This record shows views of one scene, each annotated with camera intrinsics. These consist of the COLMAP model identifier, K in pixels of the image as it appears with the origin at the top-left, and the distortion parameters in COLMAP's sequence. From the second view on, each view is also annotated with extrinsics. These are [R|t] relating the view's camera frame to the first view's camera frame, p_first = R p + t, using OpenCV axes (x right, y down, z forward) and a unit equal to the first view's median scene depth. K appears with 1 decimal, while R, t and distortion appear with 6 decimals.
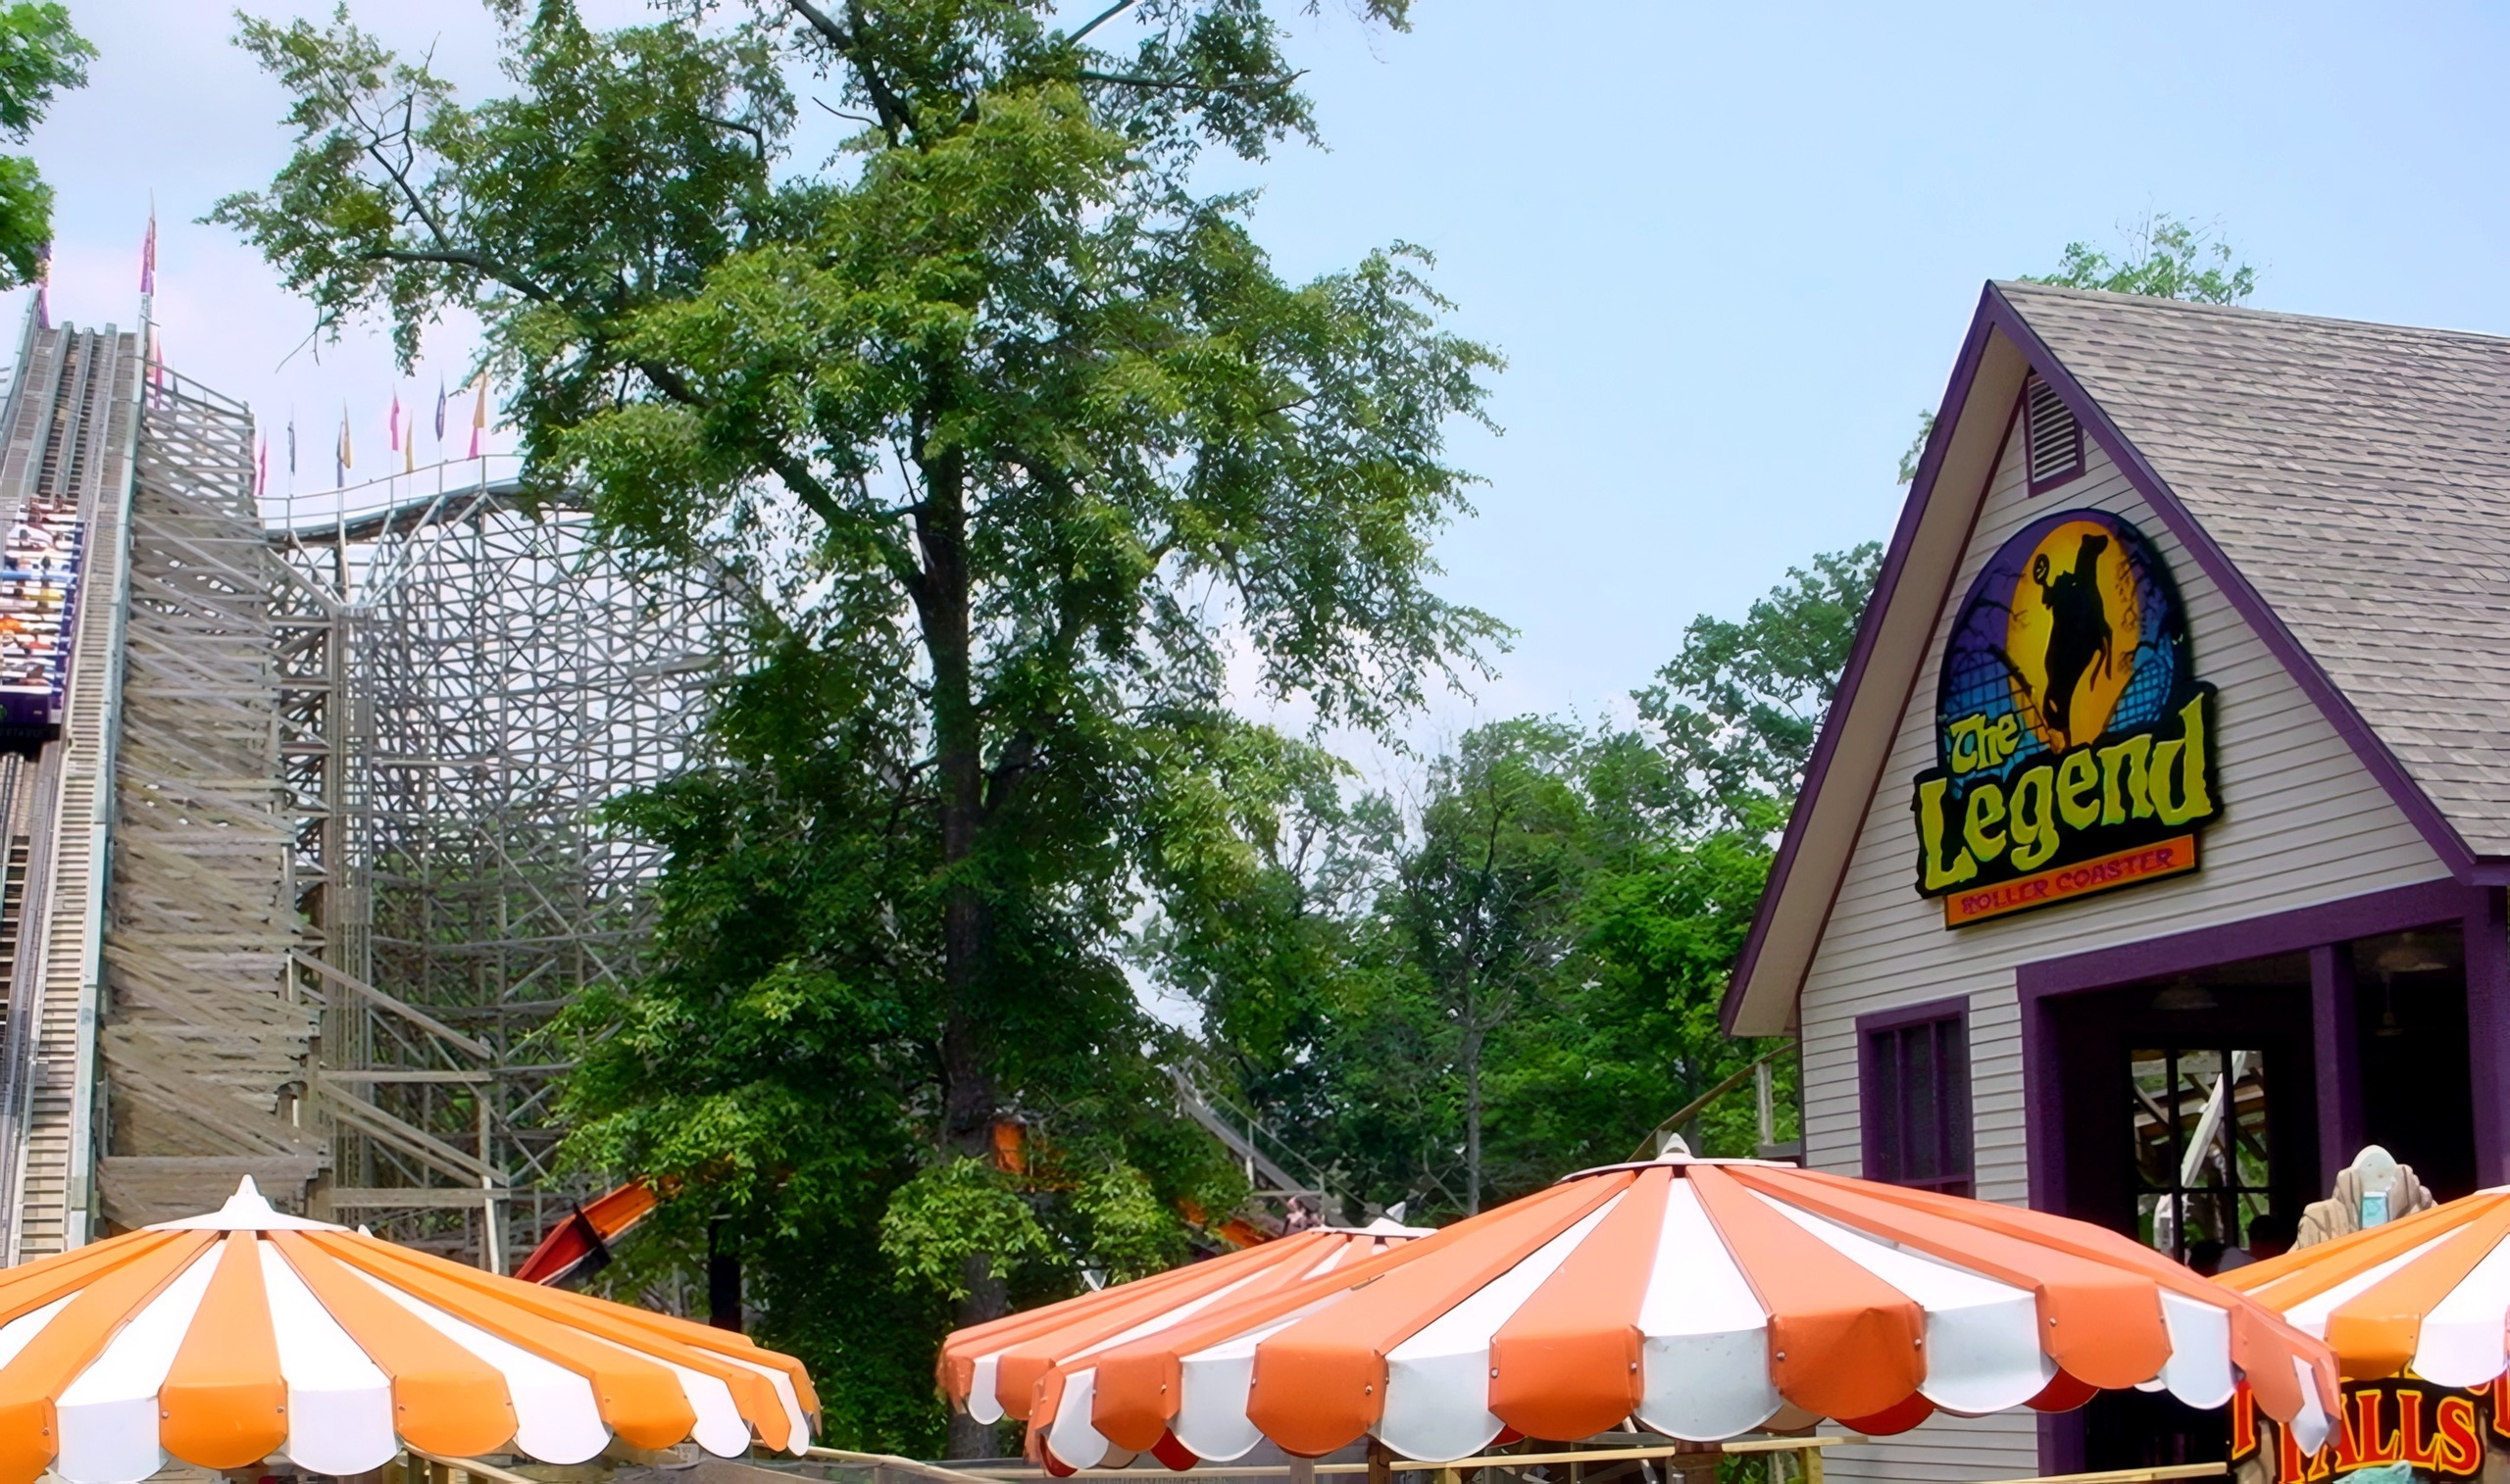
lens RADIAL K [[3330.9, 0, 1248.6], [0, 3330.9, 799.9], [0, 0, 1]] dist [-0.167637, 0.052981]
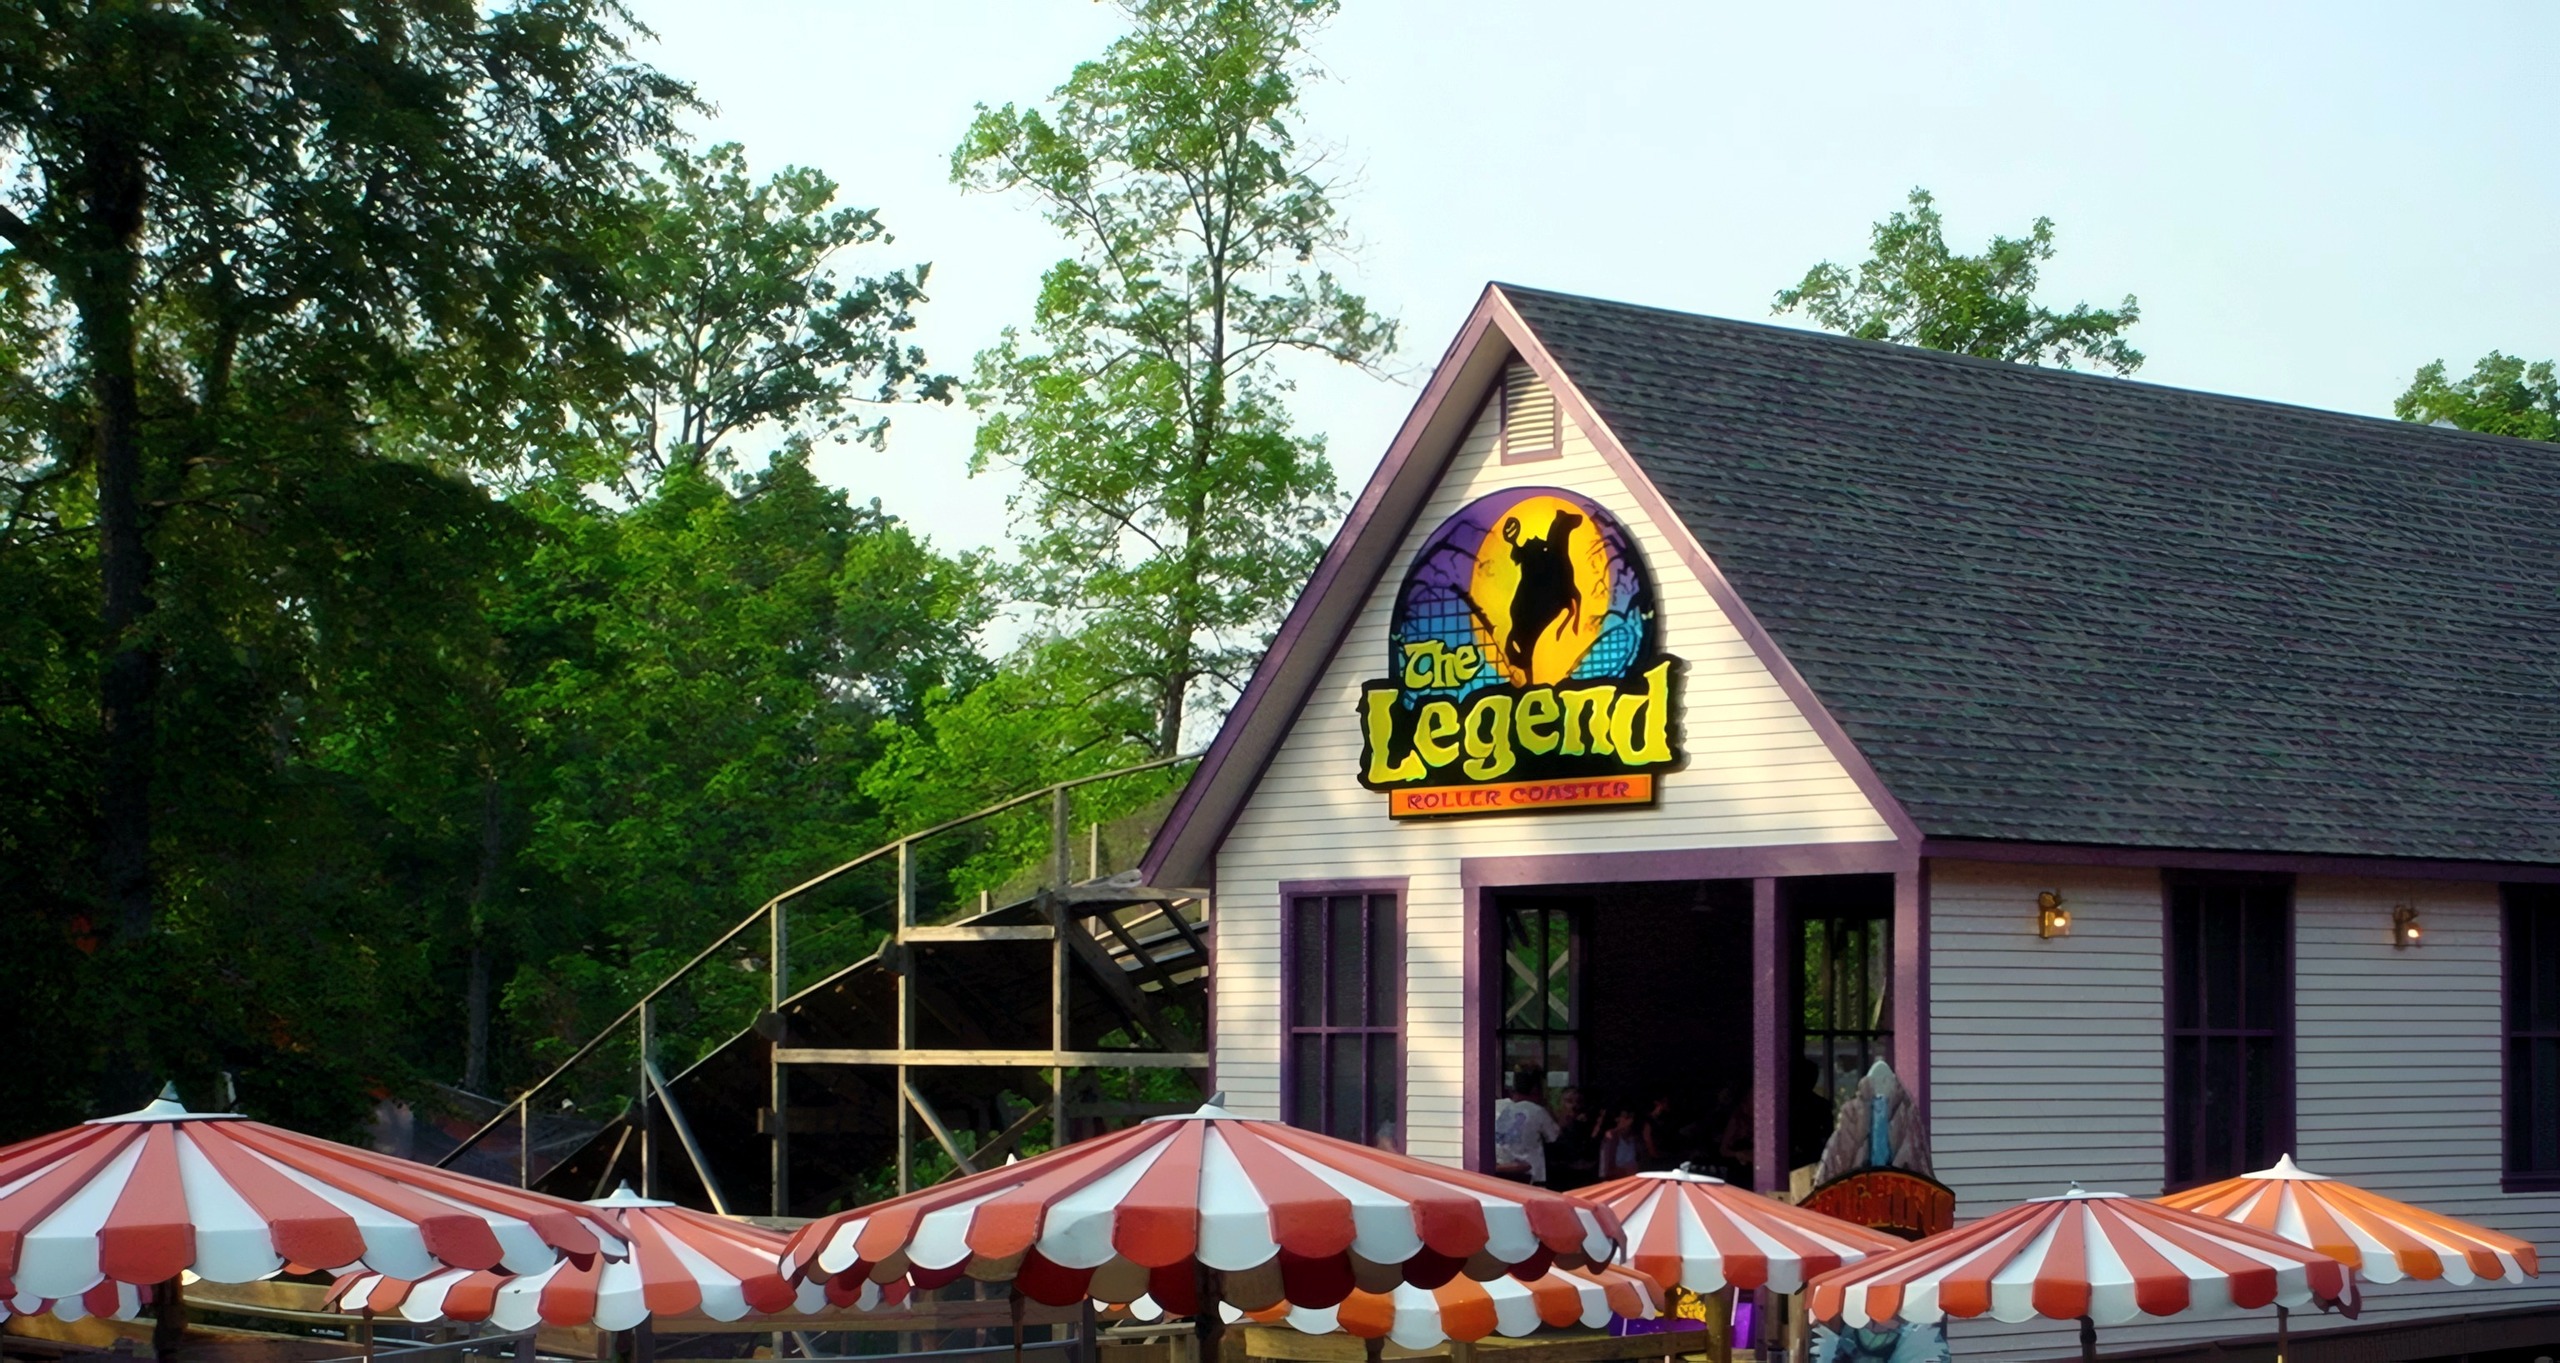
lens RADIAL K [[4301.3, 0, 1280.0], [0, 4301.3, 681.5], [0, 0, 1]] dist [-0.016436, 0.005162]
pose [[0.930786, 0.048763, 0.362299, -0.399915], [-0.075575, 0.995321, 0.060197, -0.103035], [-0.357668, -0.083411, 0.930116, -0.423812]]
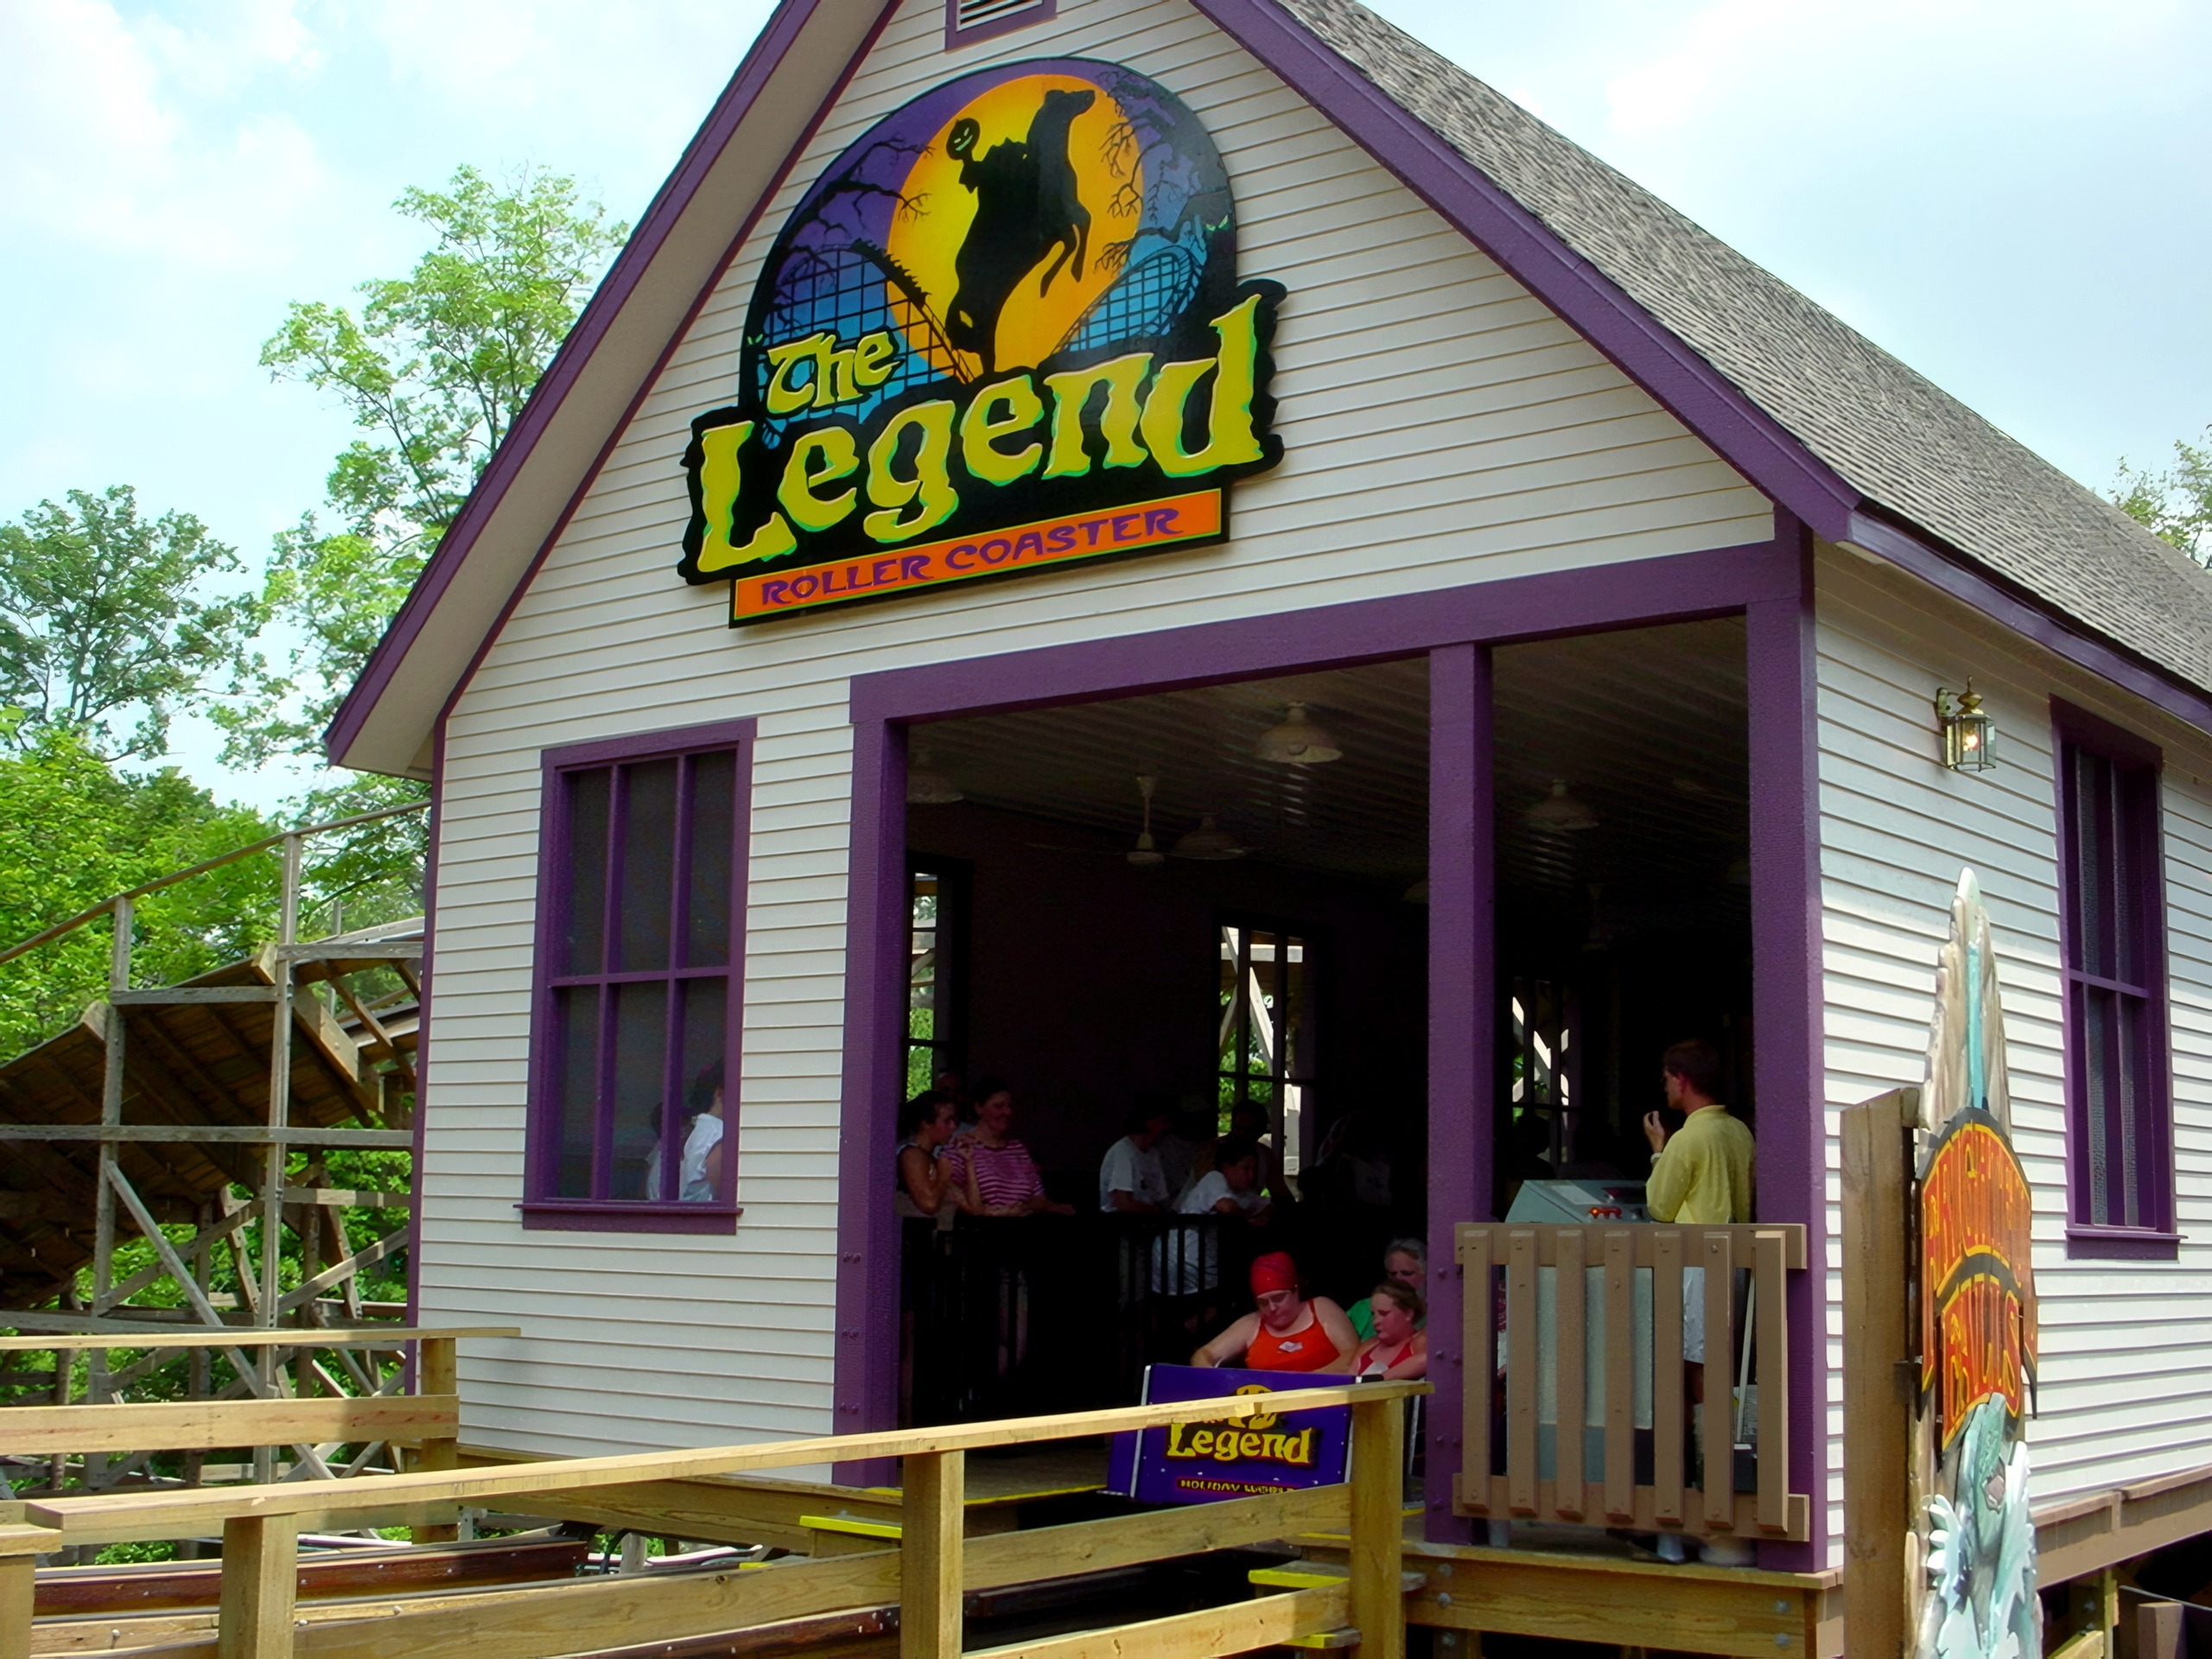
lens RADIAL K [[2805.5, 0, 1099.1], [0, 2805.5, 761.4], [0, 0, 1]] dist [-0.199674, 0.087624]
pose [[0.837059, 0.125852, 0.532441, -0.043867], [-0.118169, 0.991801, -0.048655, 0.092941], [-0.534199, -0.022191, 0.845068, 0.463443]]
